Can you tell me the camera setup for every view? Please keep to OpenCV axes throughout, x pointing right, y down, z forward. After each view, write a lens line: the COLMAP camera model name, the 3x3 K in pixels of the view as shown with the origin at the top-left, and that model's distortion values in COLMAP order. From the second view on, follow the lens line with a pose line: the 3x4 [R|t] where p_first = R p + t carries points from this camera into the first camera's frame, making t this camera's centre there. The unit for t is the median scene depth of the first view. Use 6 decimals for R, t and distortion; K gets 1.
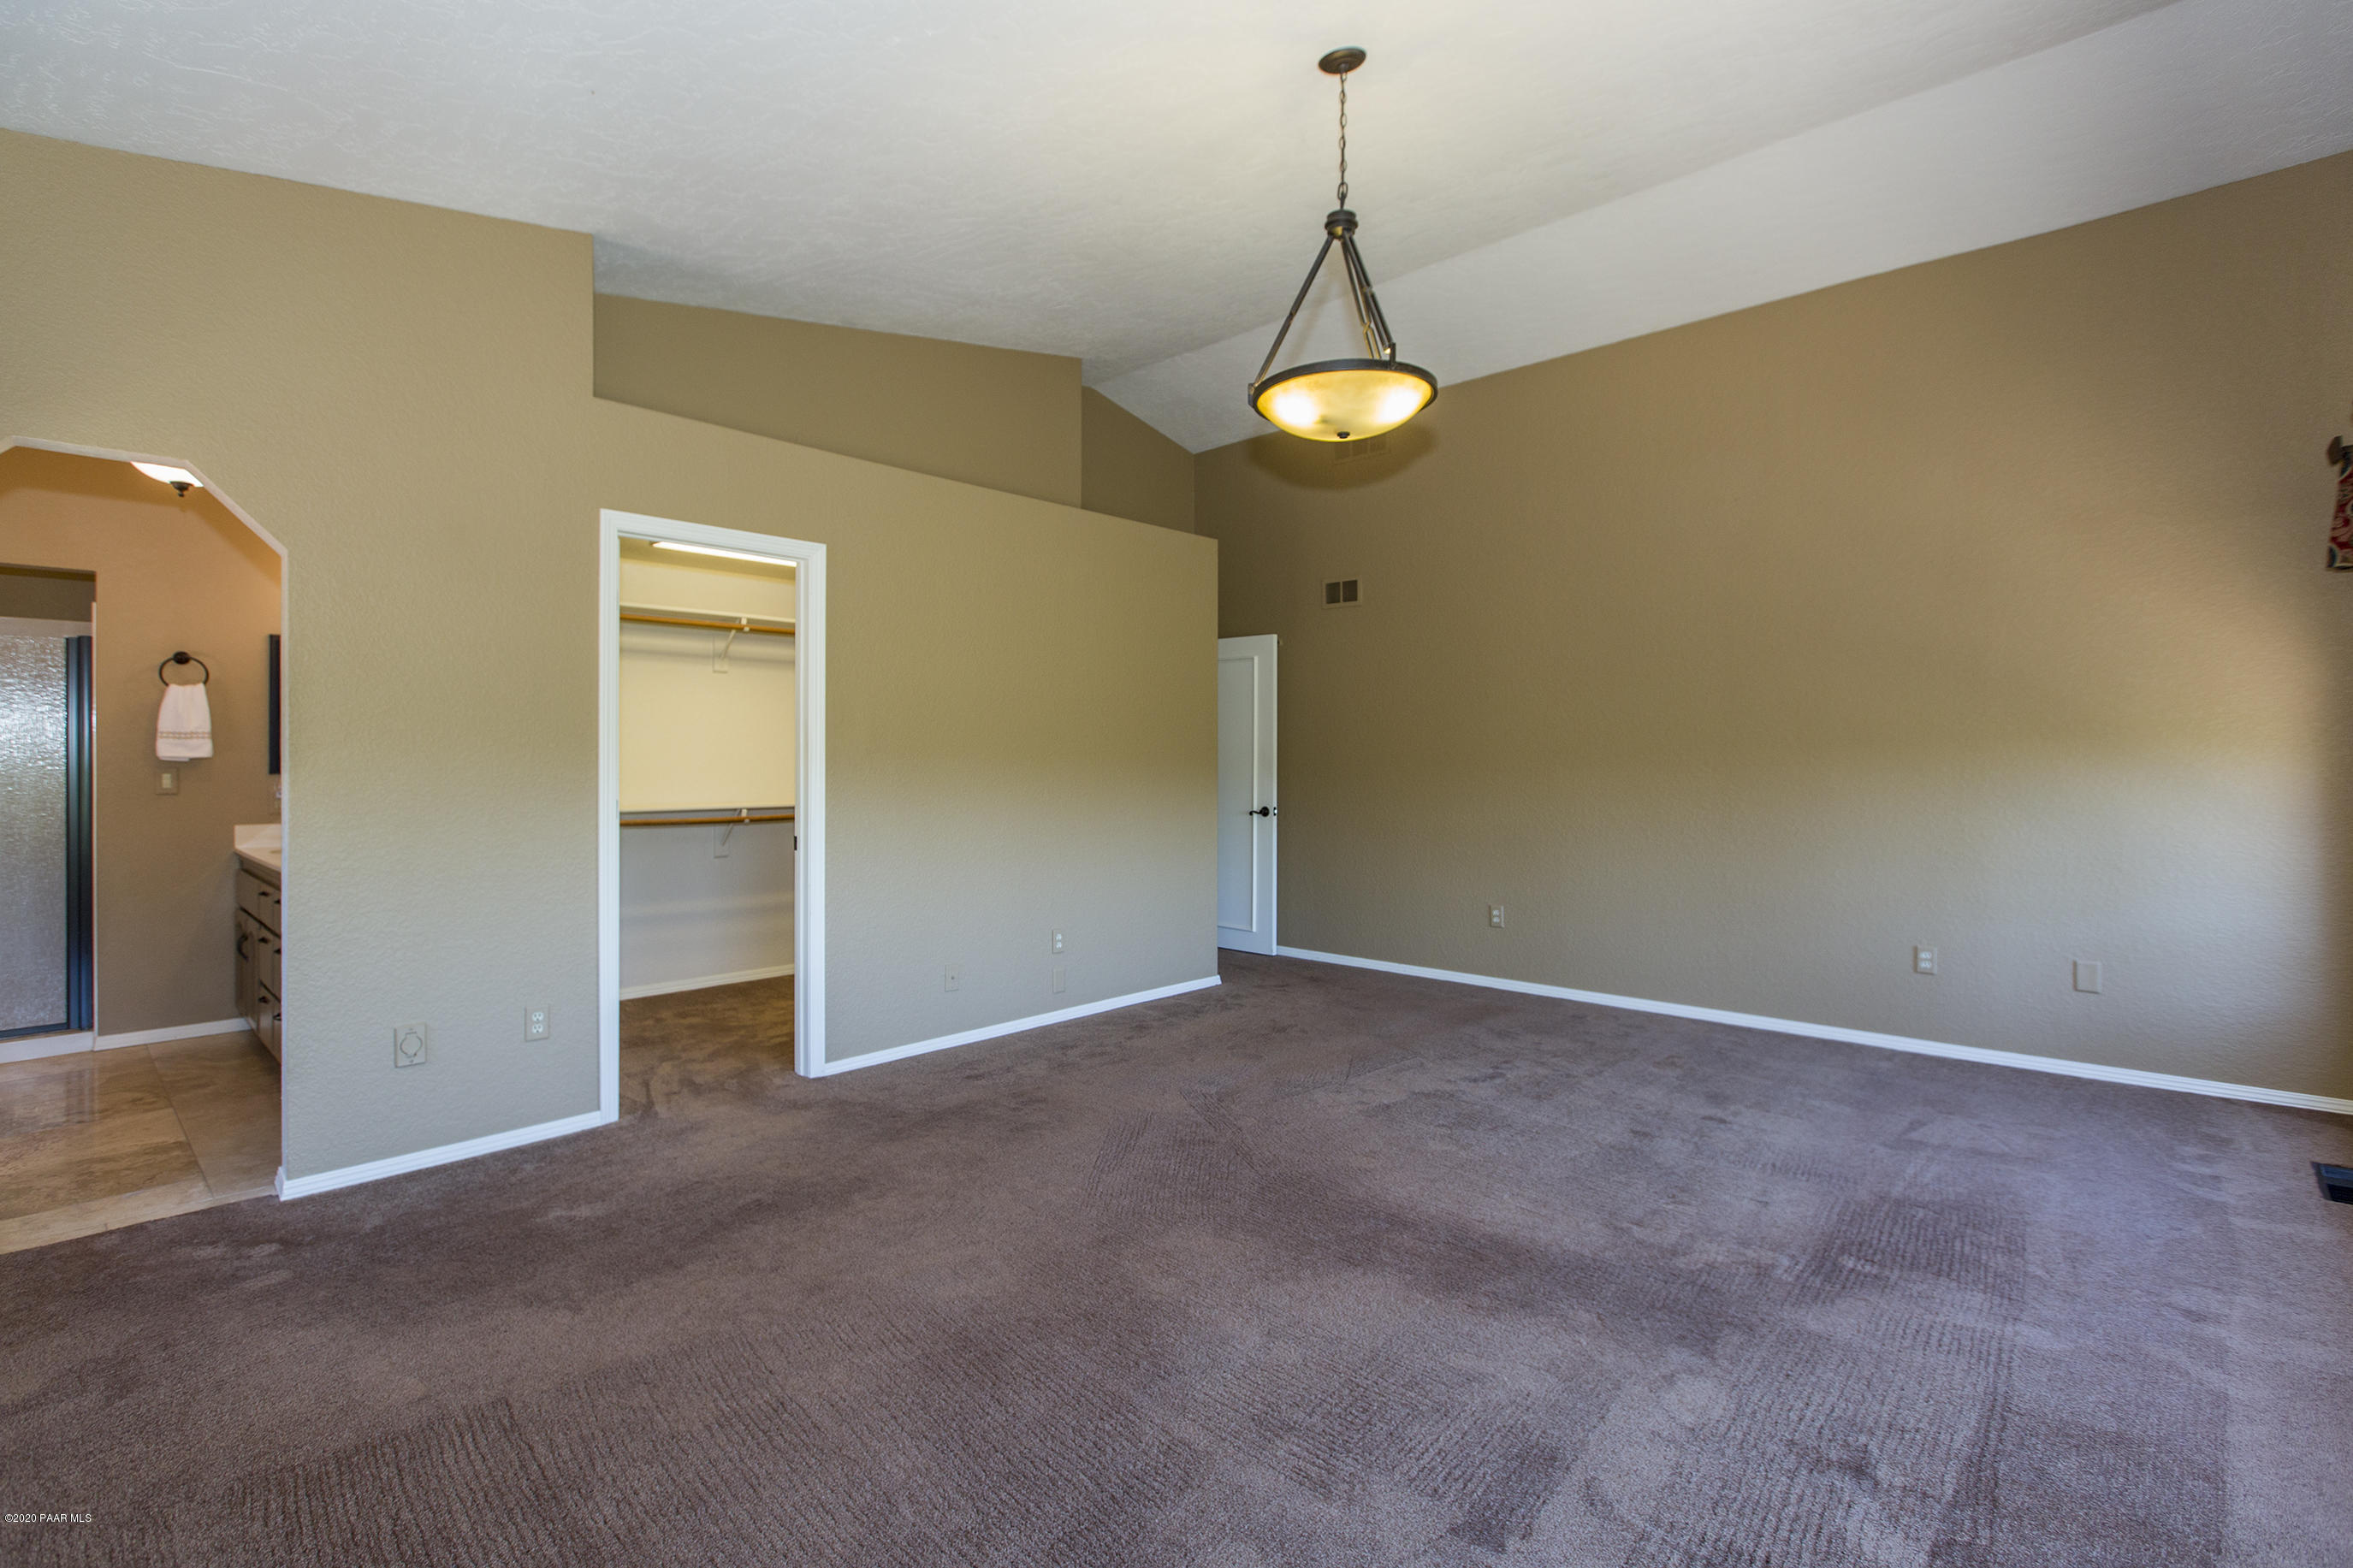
lens RADIAL K [[1086.8, 0, 1161.4], [0, 1086.8, 781.2], [0, 0, 1]] dist [0.013614, -0.000474]
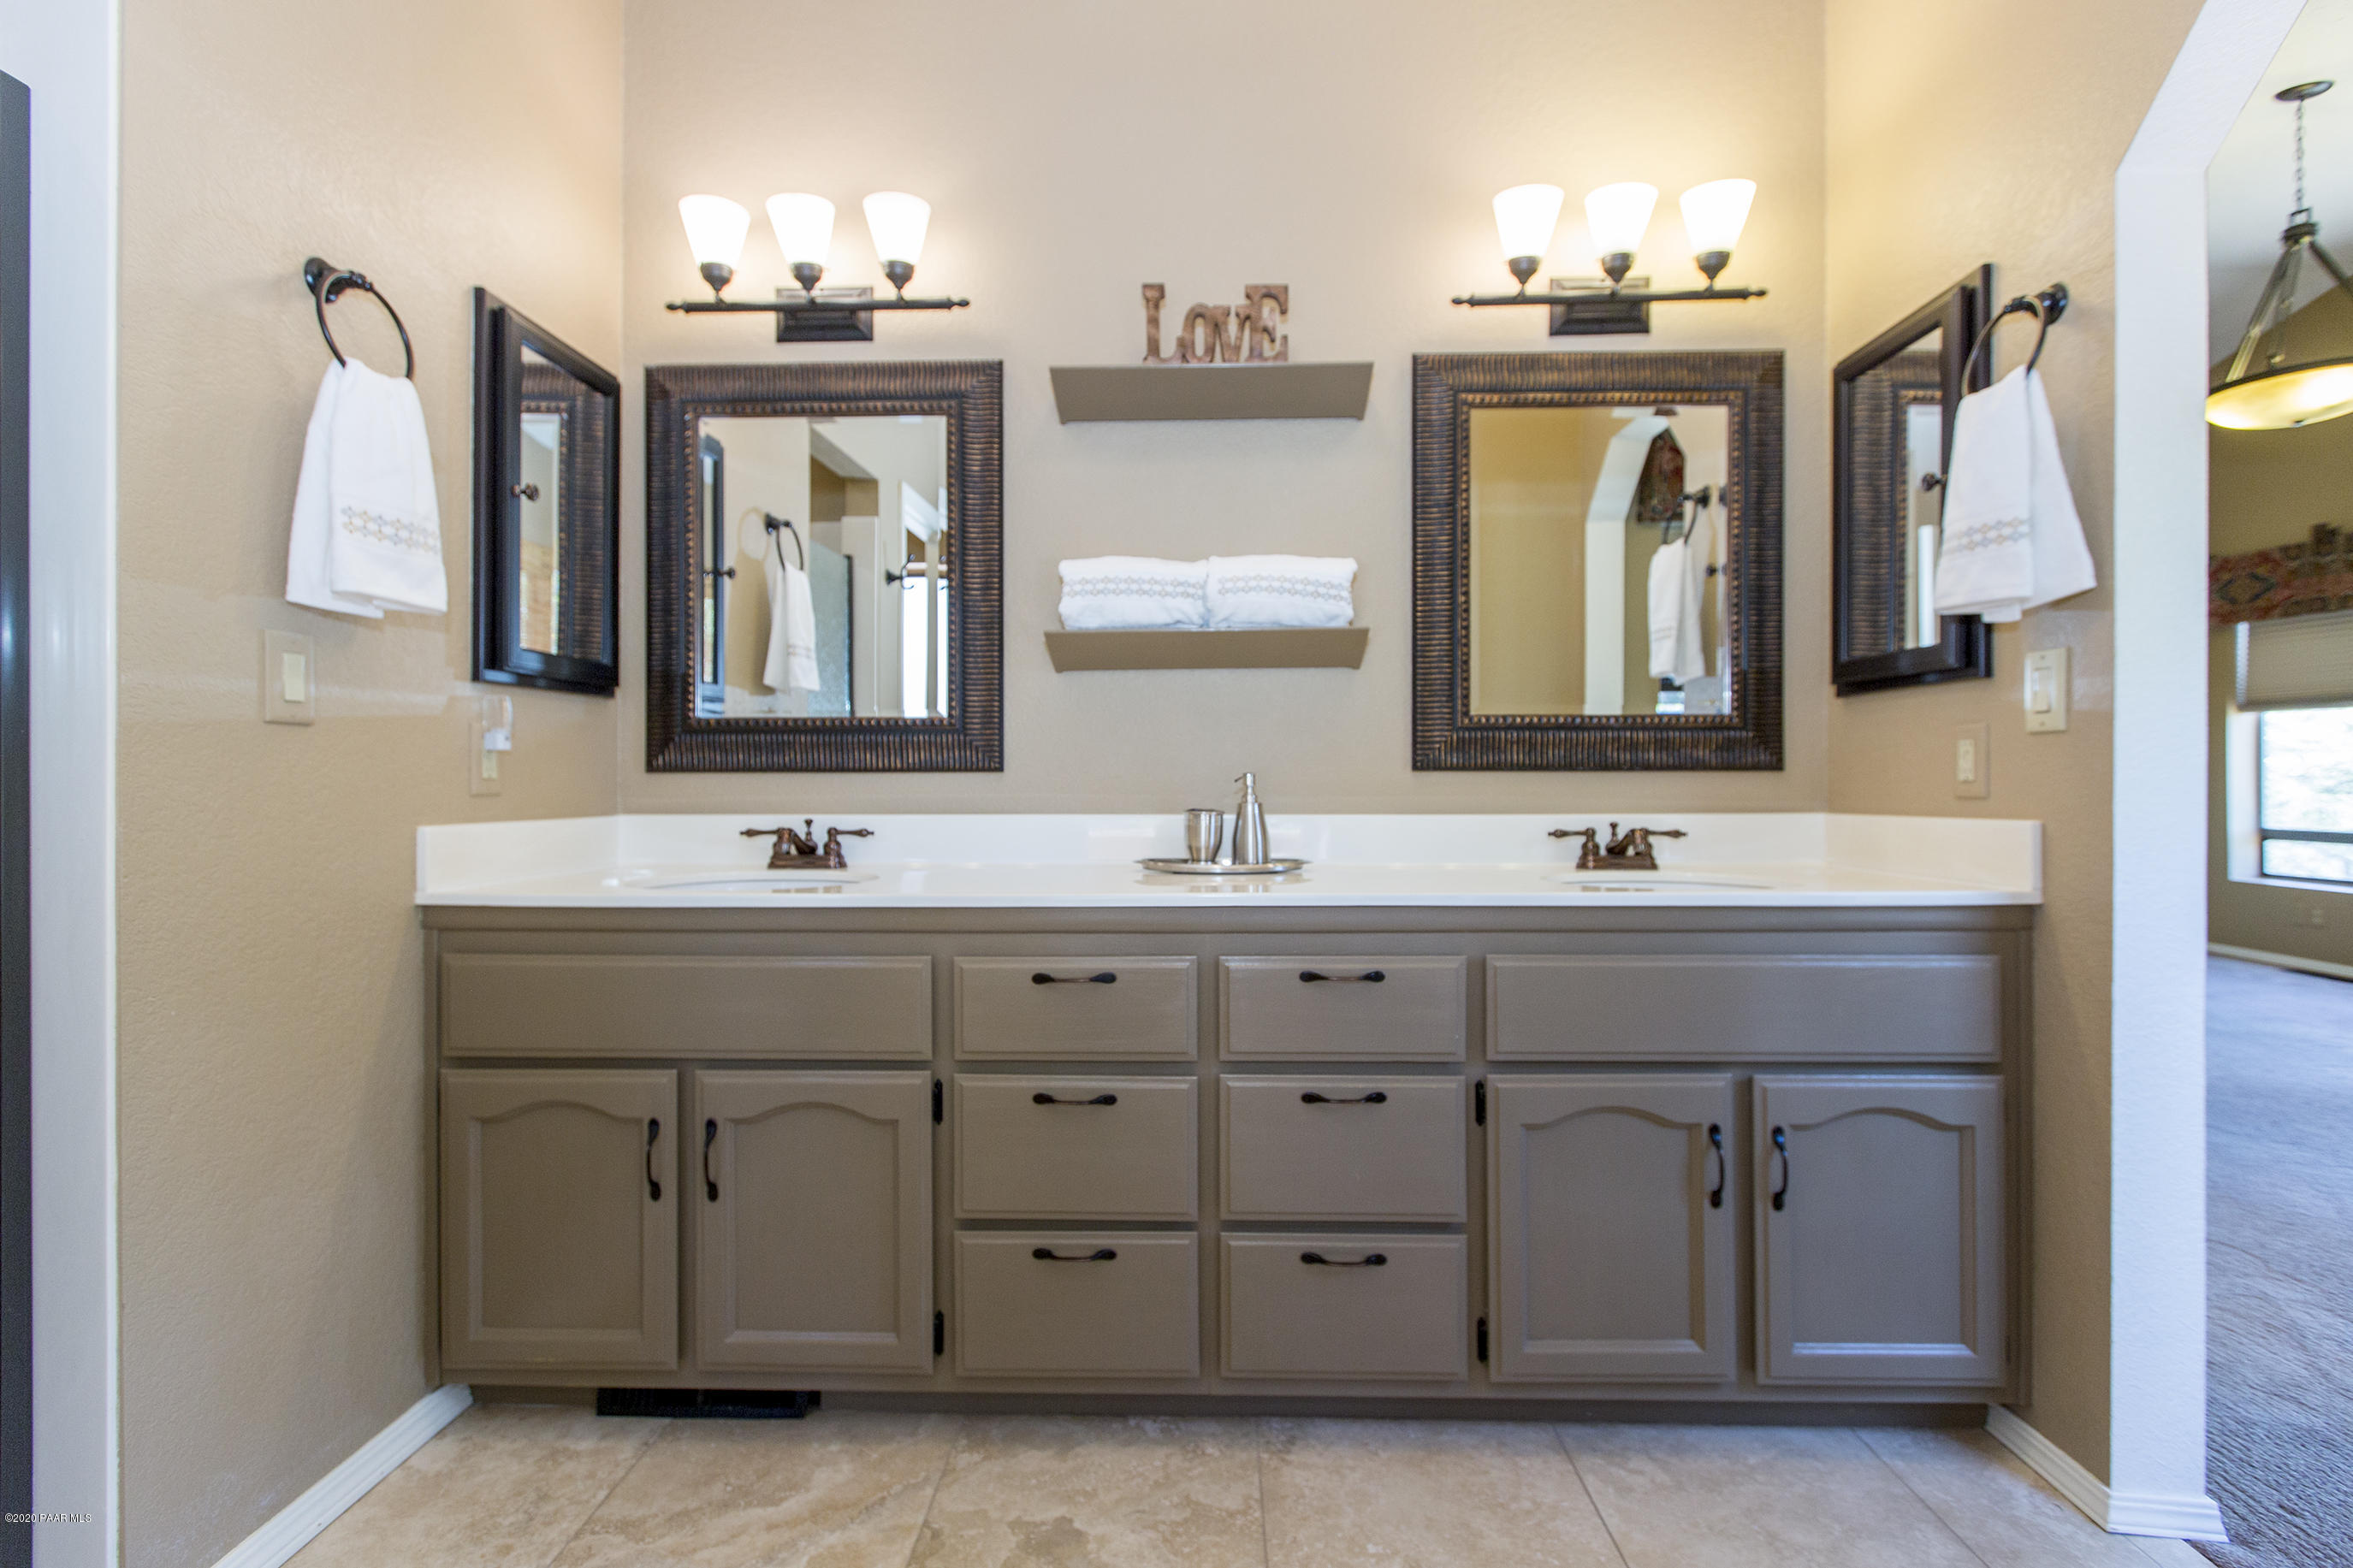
lens RADIAL K [[1086.8, 0, 1161.4], [0, 1086.8, 781.2], [0, 0, 1]] dist [0.013614, -0.000474]
pose [[0.731084, 0.000963, 0.682286, -0.937468], [0.009373, 0.999890, -0.011454, 0.034191], [-0.682223, 0.014769, 0.730995, 0.623259]]
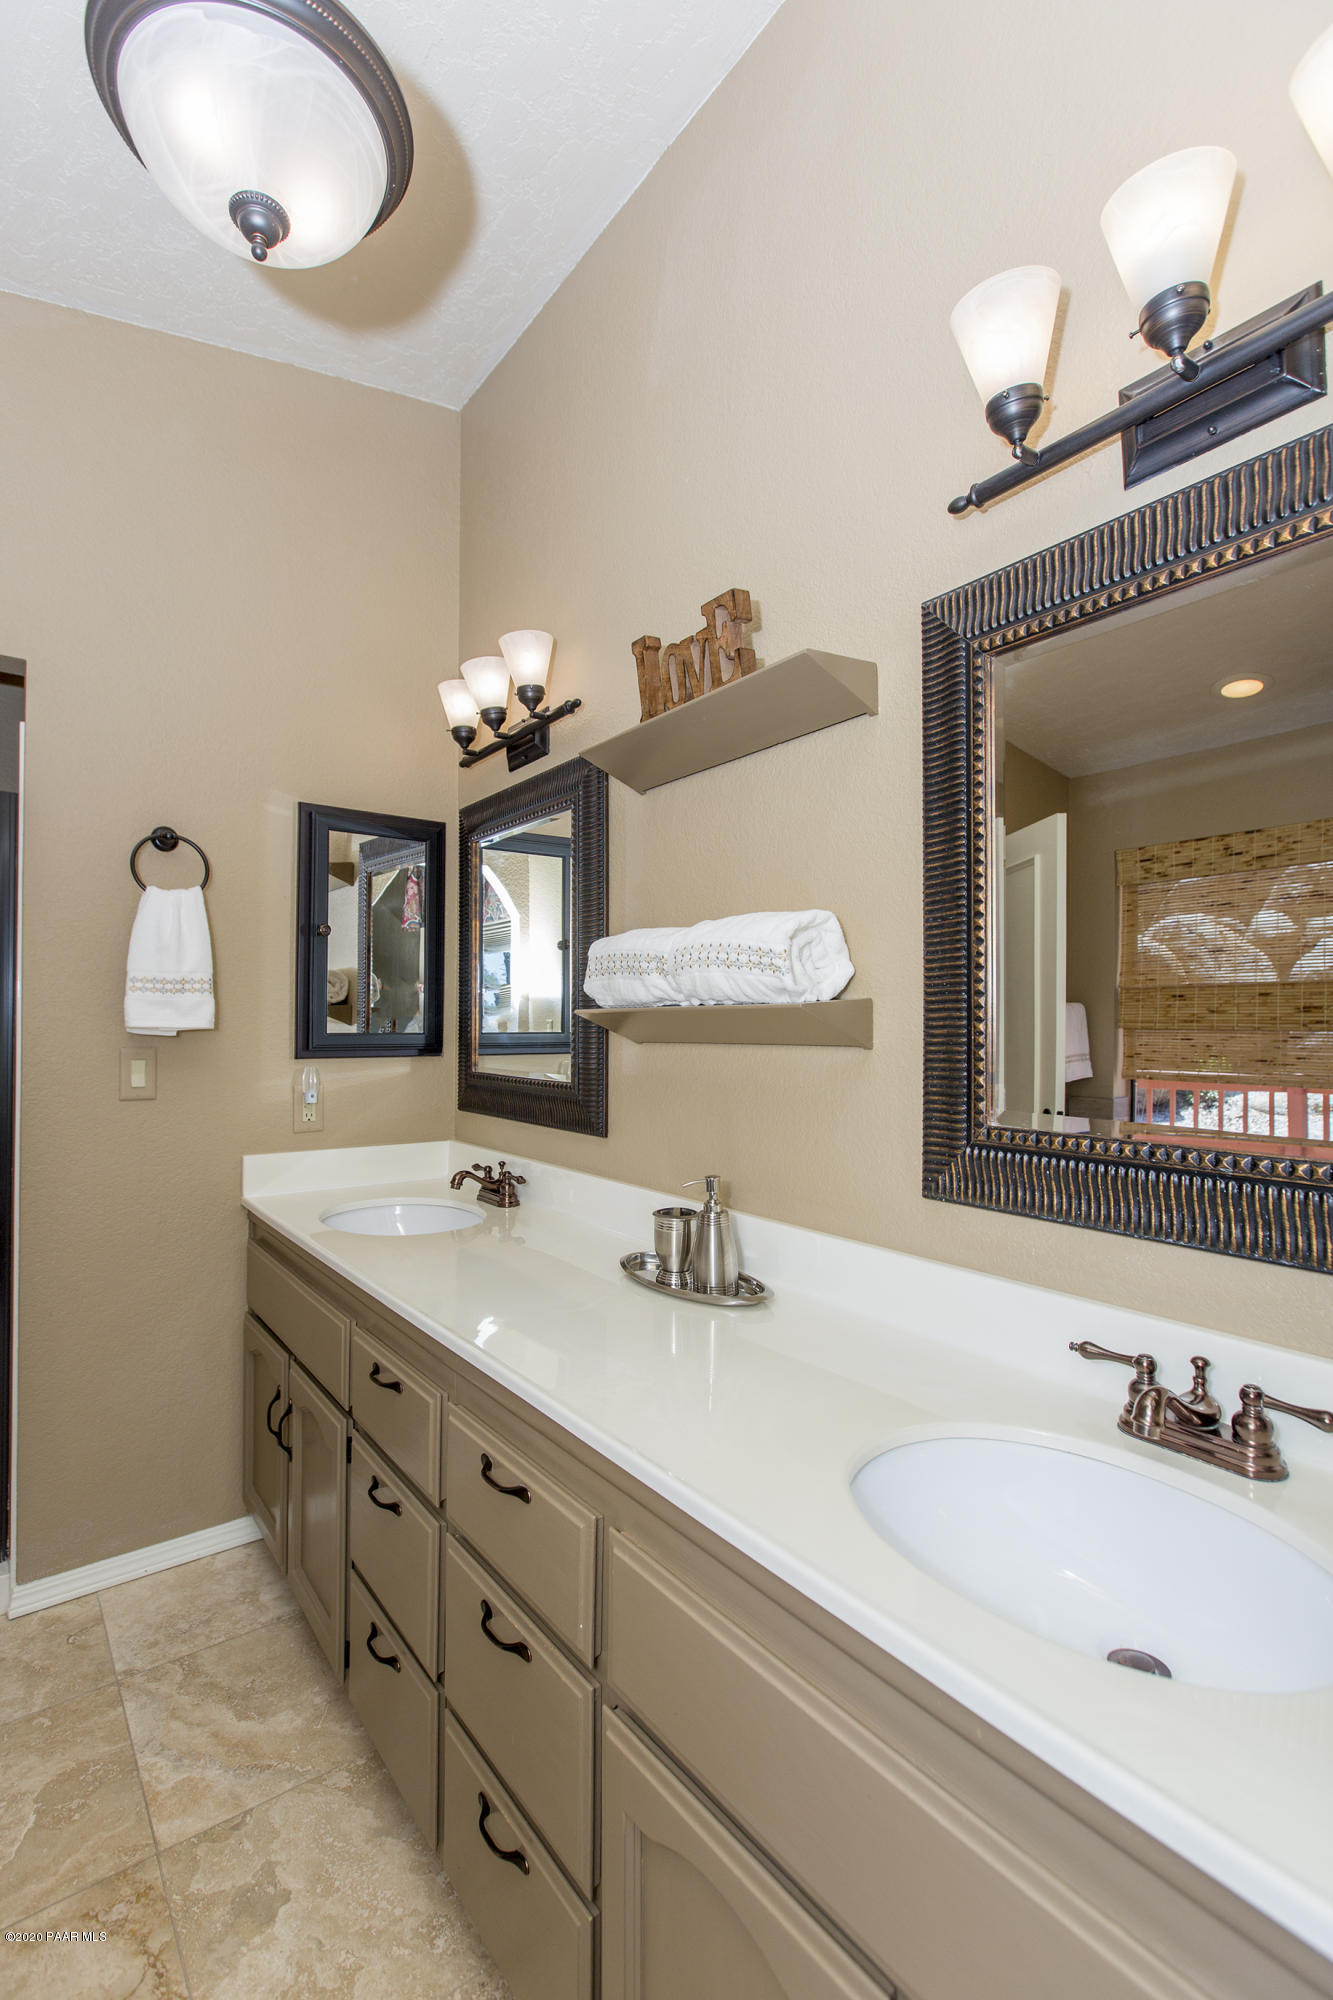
lens RADIAL K [[923.9, 0, 666.2], [0, 923.9, 1018.3], [0, 0, 1]] dist [0.013614, -0.000474]
pose [[0.988659, 0.003592, -0.150136, -0.594264], [-0.006282, 0.999828, -0.017445, -0.020226], [0.150047, 0.018190, 0.988511, 0.605050]]
